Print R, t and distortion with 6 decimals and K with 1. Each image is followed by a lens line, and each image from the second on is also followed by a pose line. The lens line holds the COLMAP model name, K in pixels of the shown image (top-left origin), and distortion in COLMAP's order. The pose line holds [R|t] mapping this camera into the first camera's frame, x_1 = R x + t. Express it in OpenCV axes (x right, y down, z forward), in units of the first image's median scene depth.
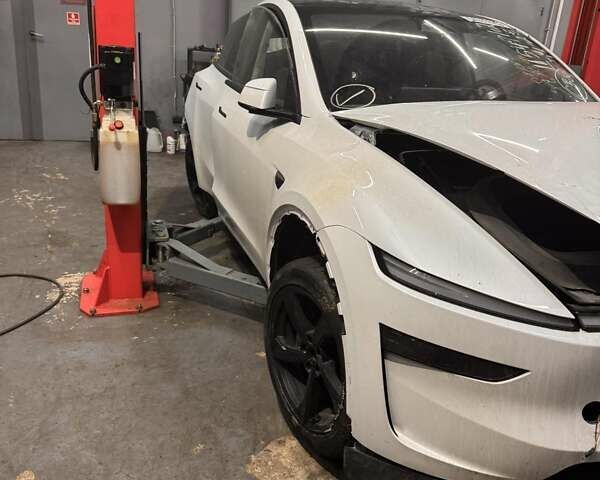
lens RADIAL K [[548.2, 0, 300.0], [0, 548.2, 240.0], [0, 0, 1]] dist [0.162300, -0.322897]
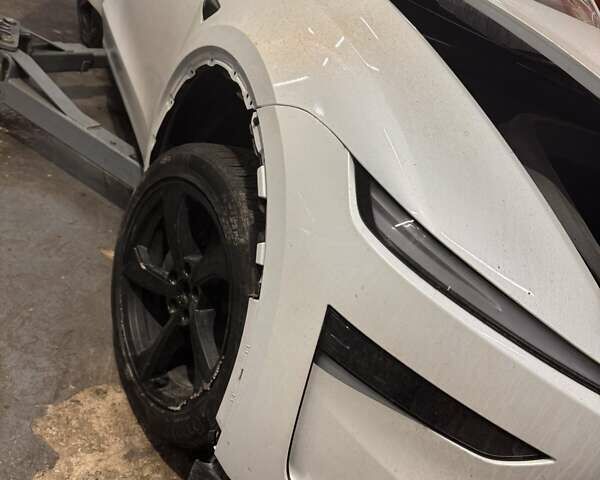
lens RADIAL K [[548.2, 0, 300.0], [0, 548.2, 240.0], [0, 0, 1]] dist [0.162300, -0.322897]
pose [[0.930892, 0.276602, 0.238604, -0.021460], [-0.315253, 0.938291, 0.142218, 0.014299], [-0.184542, -0.207610, 0.960647, 0.339949]]
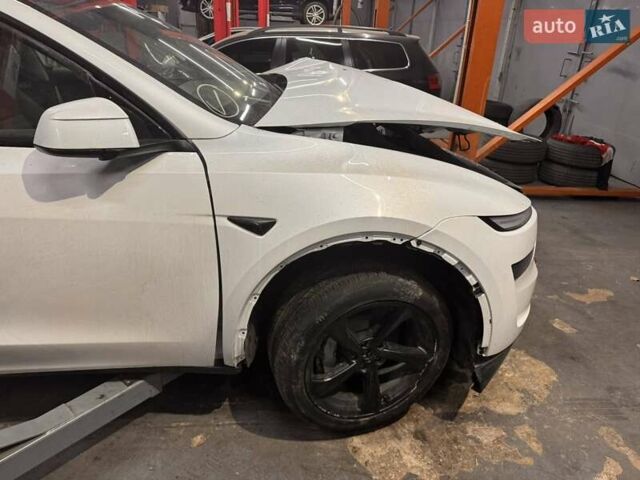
lens RADIAL K [[448.9, 0, 320.0], [0, 448.9, 240.0], [0, 0, 1]] dist [-0.002840, -0.000939]
pose [[0.231466, -0.474114, 0.849493, -0.565495], [0.313299, 0.863015, 0.396294, -0.313544], [-0.921014, 0.174416, 0.348299, 0.712661]]
